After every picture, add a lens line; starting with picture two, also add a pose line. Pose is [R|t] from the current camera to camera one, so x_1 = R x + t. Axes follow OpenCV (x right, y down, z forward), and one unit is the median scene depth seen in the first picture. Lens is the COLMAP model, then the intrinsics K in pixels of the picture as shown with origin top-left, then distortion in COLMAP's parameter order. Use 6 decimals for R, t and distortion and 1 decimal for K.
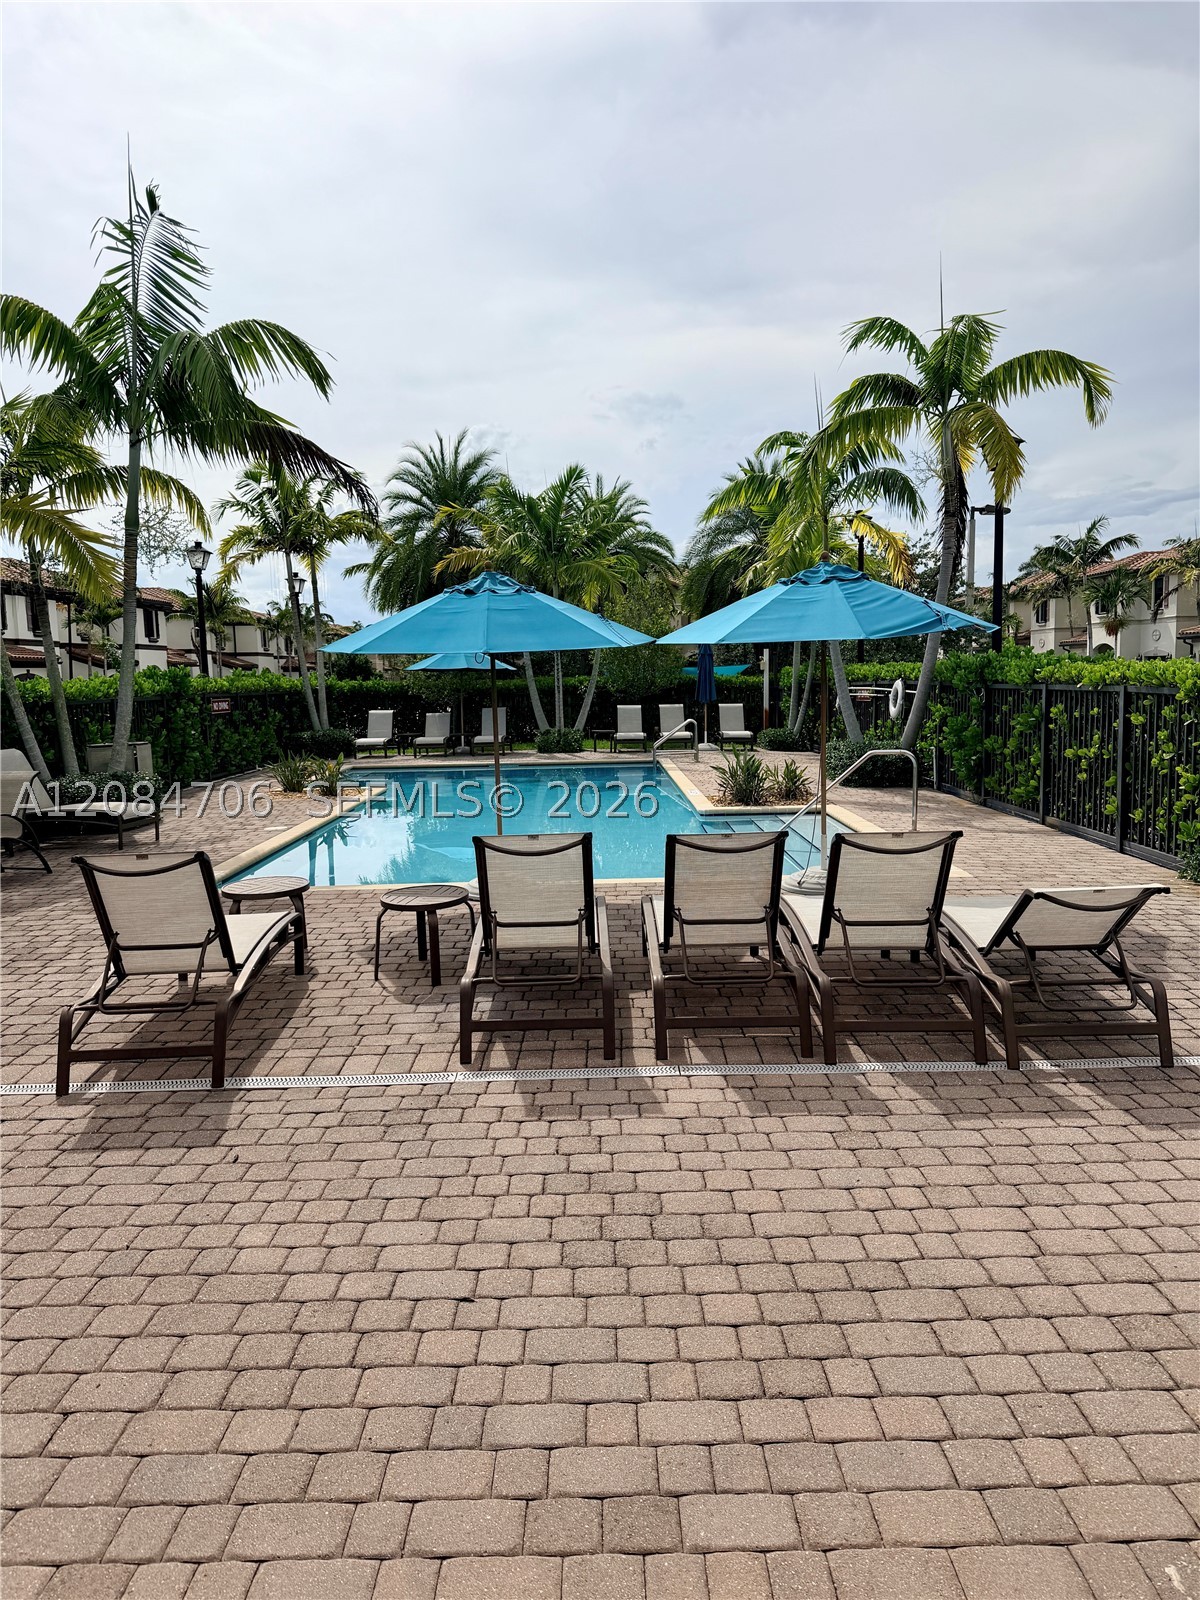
lens RADIAL K [[1109.7, 0, 600.0], [0, 1109.7, 800.0], [0, 0, 1]] dist [0.120378, -0.000748]
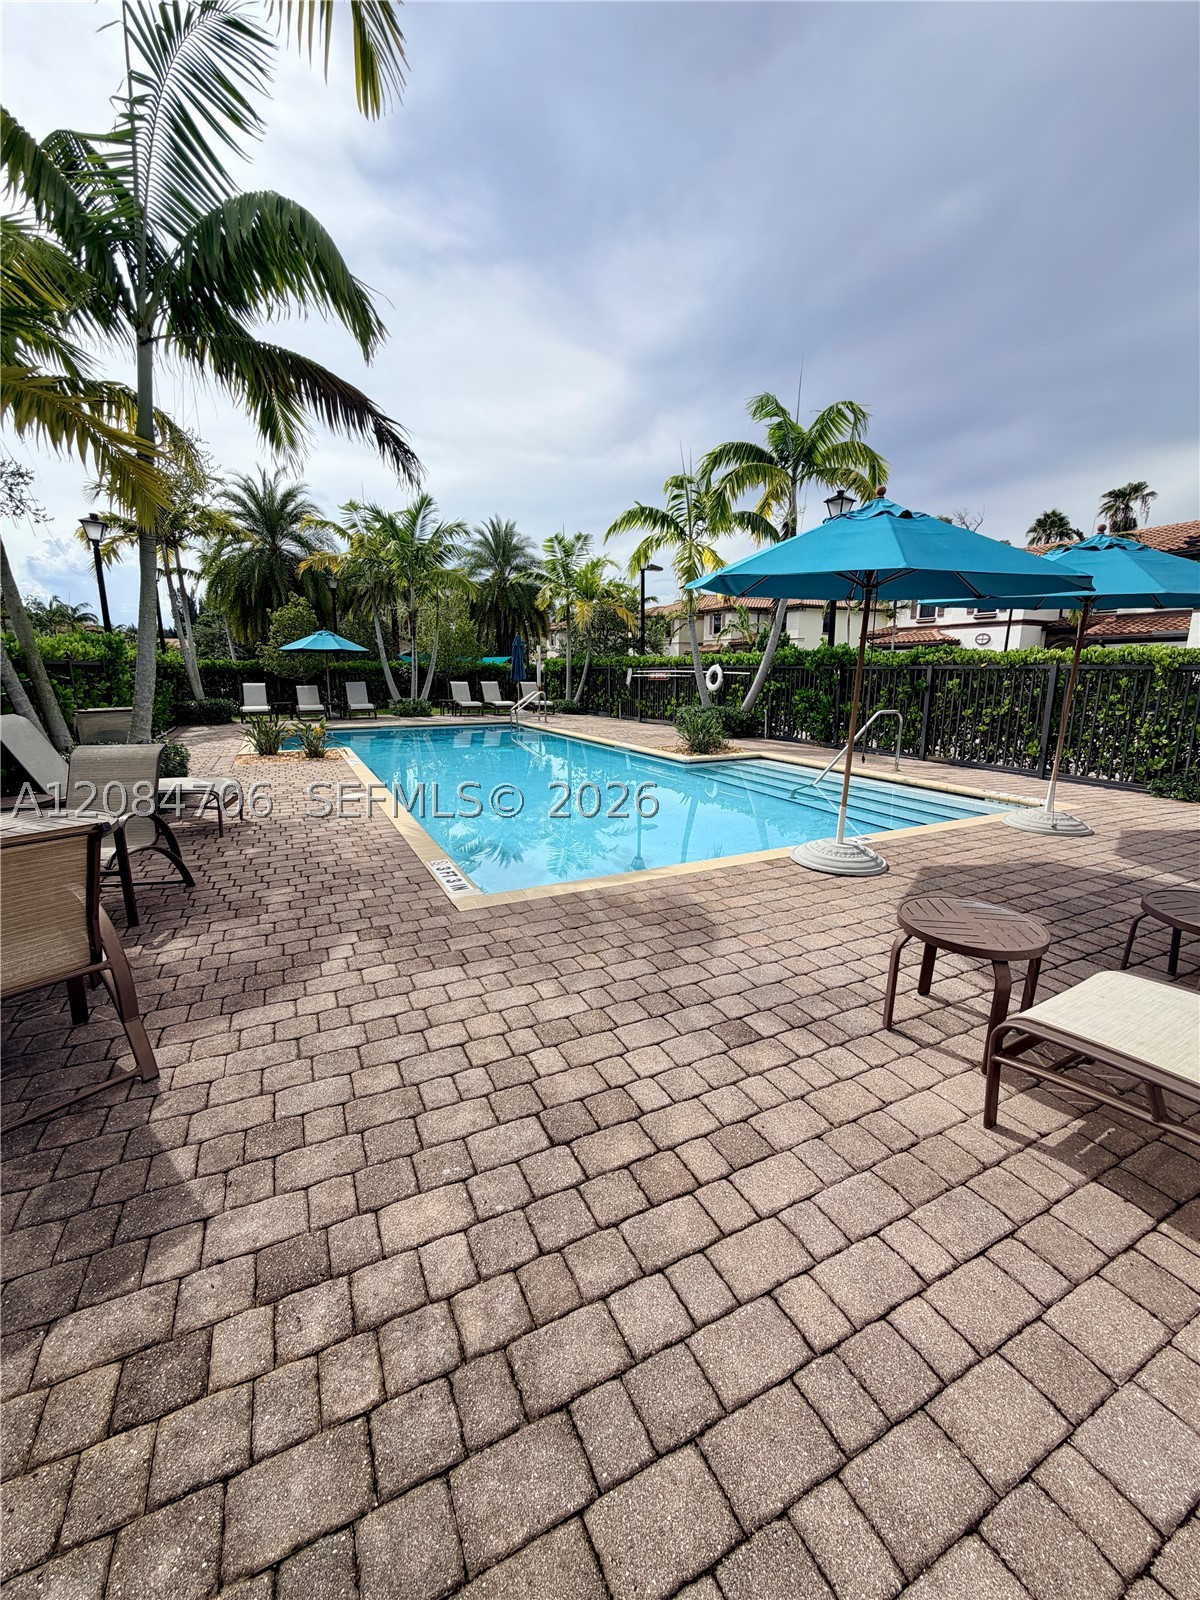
lens RADIAL K [[635.9, 0, 600.0], [0, 635.9, 800.0], [0, 0, 1]] dist [0.018320, 0.000115]
pose [[0.906611, -0.061372, 0.417481, -0.162446], [0.025288, 0.995491, 0.091427, -0.007883], [-0.421209, -0.072332, 0.904075, 0.207223]]
